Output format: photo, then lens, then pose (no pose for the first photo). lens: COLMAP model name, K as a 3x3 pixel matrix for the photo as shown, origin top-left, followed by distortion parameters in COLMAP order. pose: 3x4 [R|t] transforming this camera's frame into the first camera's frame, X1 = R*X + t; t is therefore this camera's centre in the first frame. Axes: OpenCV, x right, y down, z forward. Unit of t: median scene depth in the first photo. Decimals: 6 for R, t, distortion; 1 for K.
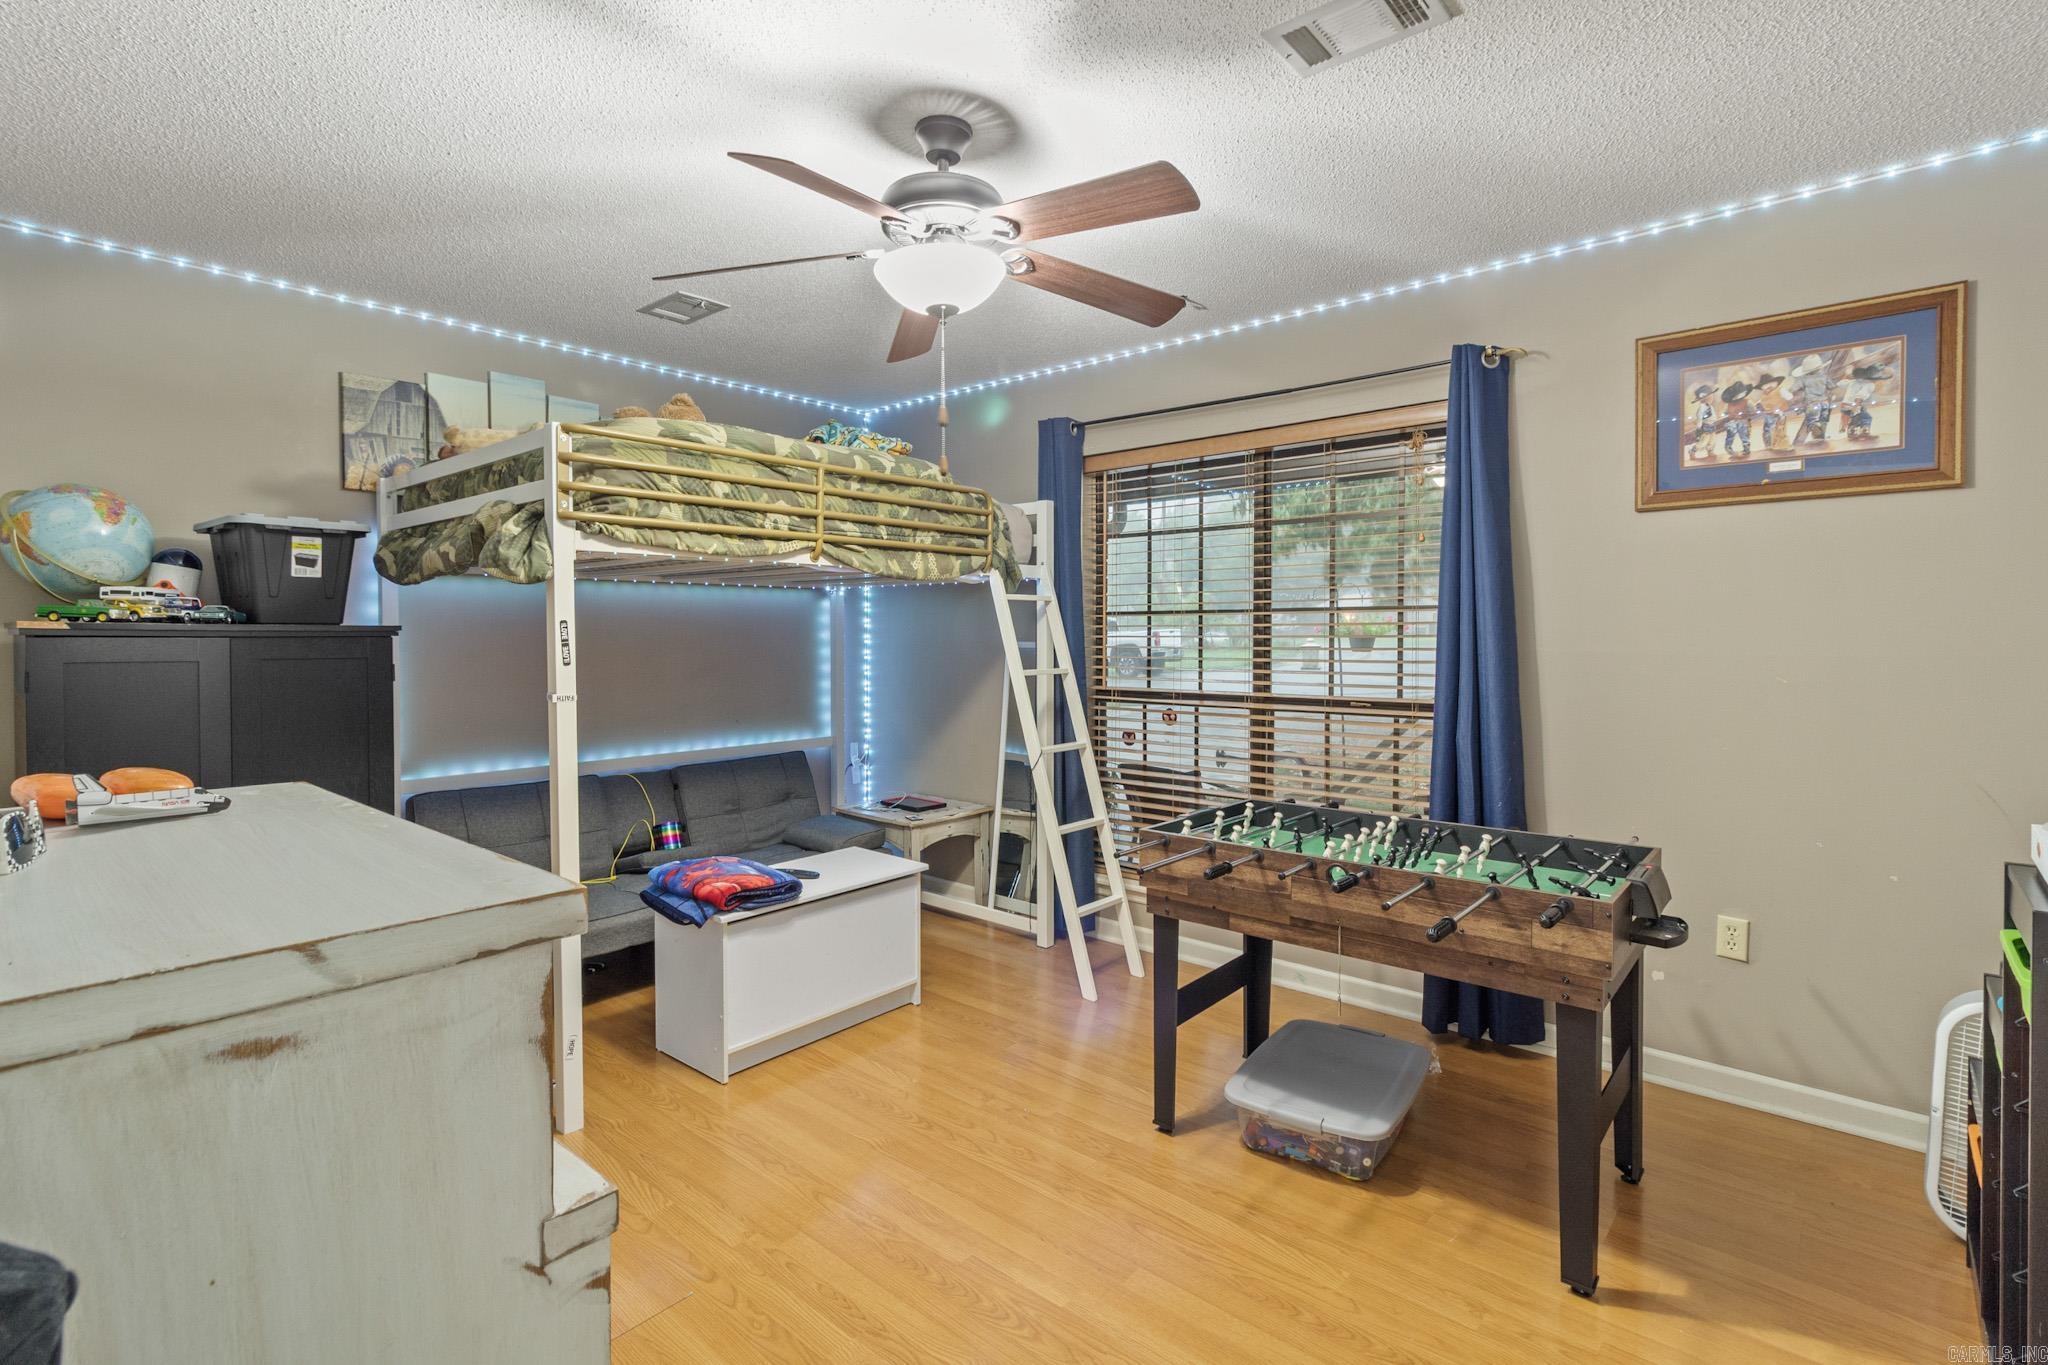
lens RADIAL K [[947.1, 0, 1024.8], [0, 947.1, 666.8], [0, 0, 1]] dist [-0.001959, -0.000890]
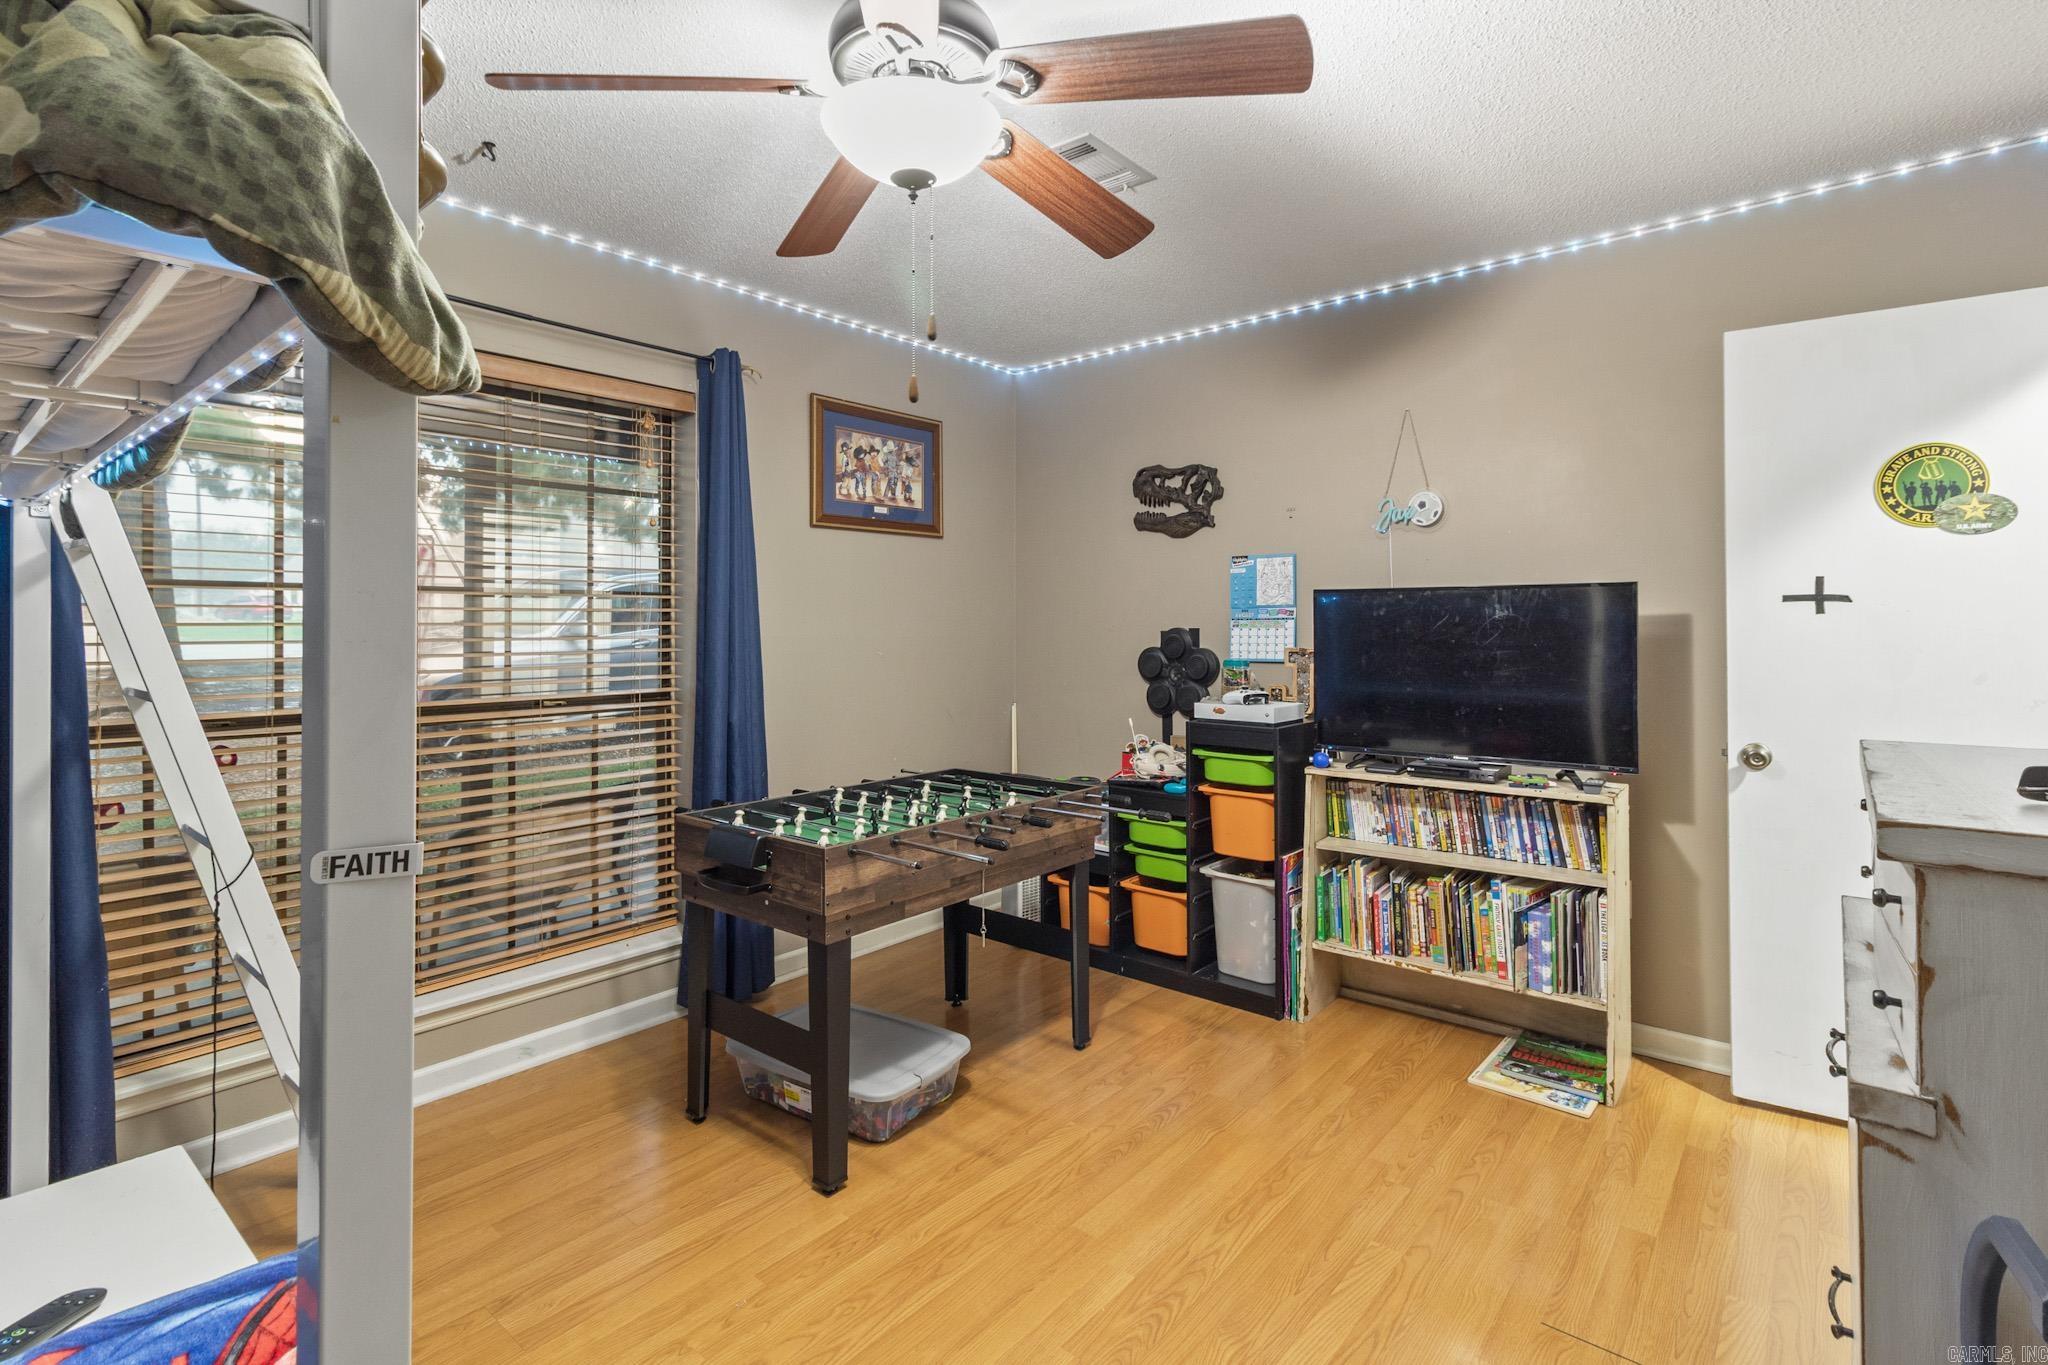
lens RADIAL K [[947.1, 0, 1036.8], [0, 947.1, 613.9], [0, 0, 1]] dist [-0.001959, -0.000890]
pose [[-0.009720, 0.007417, 0.999925, -0.704826], [0.031235, 0.999487, -0.007110, -0.028442], [-0.999465, 0.031163, -0.009946, 0.775950]]
